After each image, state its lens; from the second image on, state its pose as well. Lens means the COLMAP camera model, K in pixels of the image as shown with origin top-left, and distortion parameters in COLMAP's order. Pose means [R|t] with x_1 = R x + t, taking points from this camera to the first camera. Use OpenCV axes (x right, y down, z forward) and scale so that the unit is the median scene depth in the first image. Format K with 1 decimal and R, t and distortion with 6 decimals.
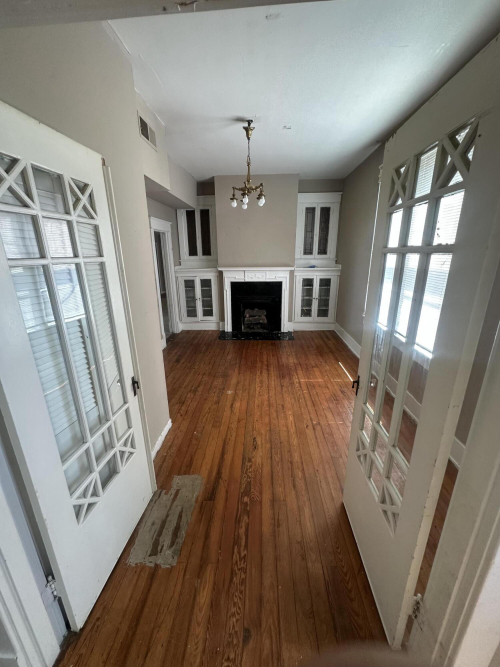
lens RADIAL K [[267.1, 0, 250.0], [0, 267.1, 333.5], [0, 0, 1]] dist [-0.004173, 0.000407]
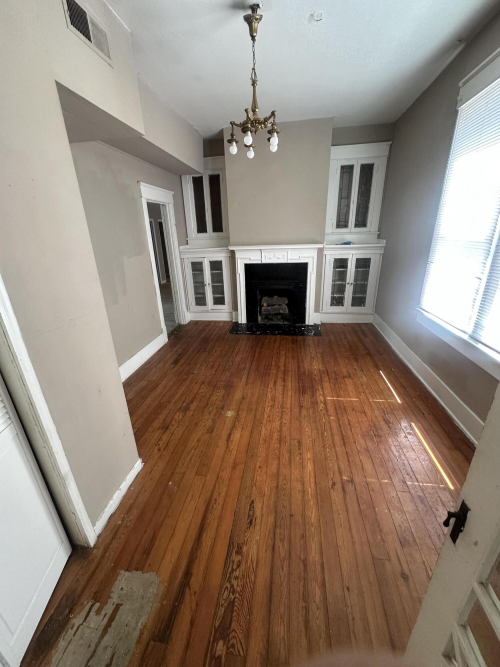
lens RADIAL K [[267.1, 0, 250.0], [0, 267.1, 333.5], [0, 0, 1]] dist [-0.004173, 0.000407]
pose [[0.994352, 0.015969, -0.104922, 0.052234], [-0.008628, 0.997506, 0.070054, -0.054762], [0.105779, -0.068753, 0.992010, 0.253121]]
